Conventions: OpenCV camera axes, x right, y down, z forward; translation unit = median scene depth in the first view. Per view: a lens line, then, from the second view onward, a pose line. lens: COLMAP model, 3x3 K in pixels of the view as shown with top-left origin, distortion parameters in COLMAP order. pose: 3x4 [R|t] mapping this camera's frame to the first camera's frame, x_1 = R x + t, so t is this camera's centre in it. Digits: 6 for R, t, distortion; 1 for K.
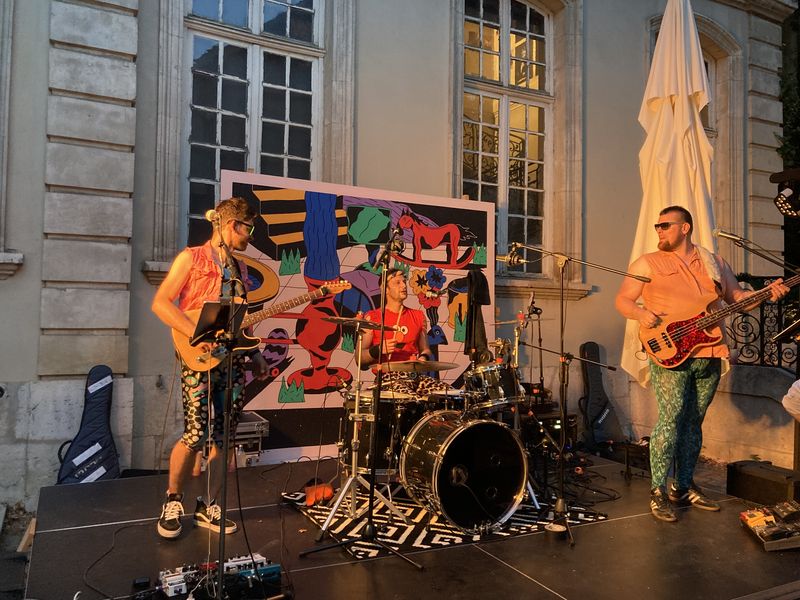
lens RADIAL K [[670.5, 0, 401.2], [0, 670.5, 297.0], [0, 0, 1]] dist [0.021105, -0.004489]
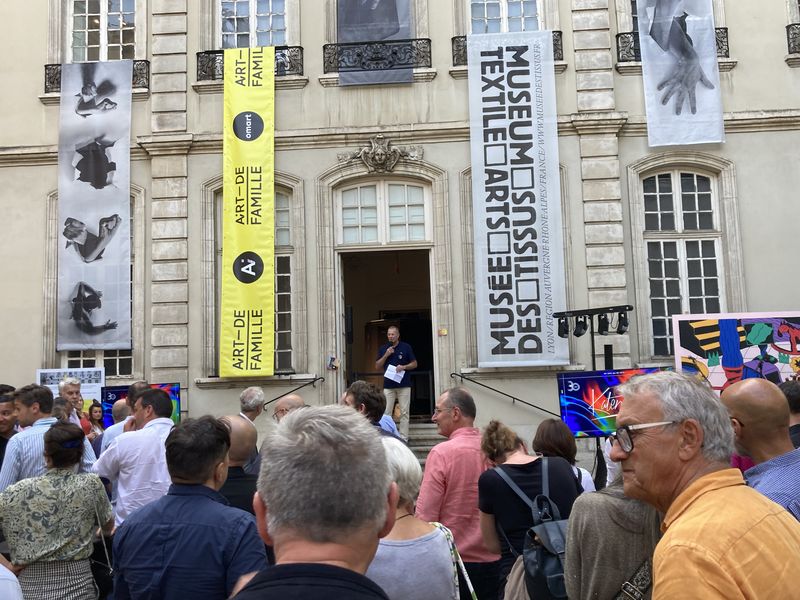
lens RADIAL K [[772.7, 0, 400.1], [0, 772.7, 298.4], [0, 0, 1]] dist [0.007942, 0.000000]
pose [[0.860014, -0.101443, -0.500085, 0.157655], [0.058668, 0.993198, -0.100577, -0.048758], [0.506886, 0.057159, 0.860116, -1.151591]]
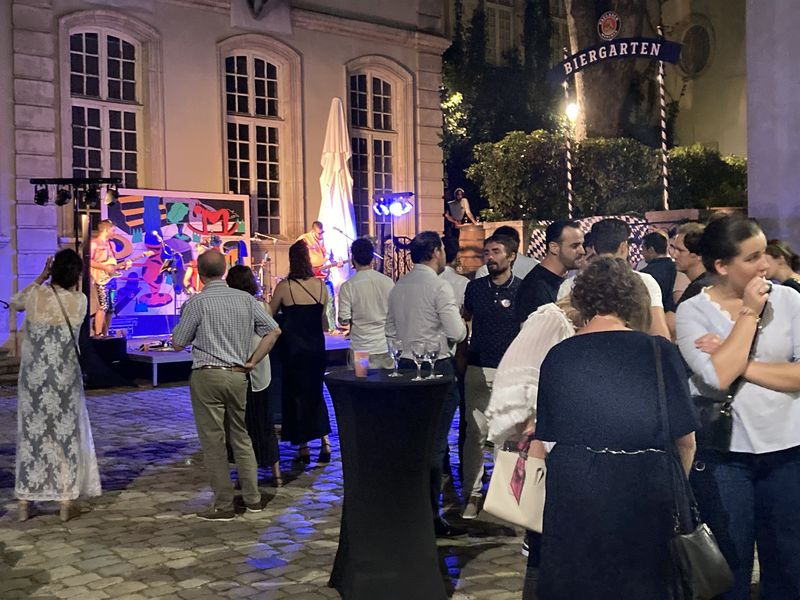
lens RADIAL K [[1083.0, 0, 399.6], [0, 1083.0, 300.5], [0, 0, 1]] dist [0.049344, 0.000000]
pose [[0.963385, -0.039562, 0.265186, -0.243275], [0.023745, 0.997757, 0.062588, -0.039651], [-0.267067, -0.053999, 0.962164, -1.854559]]
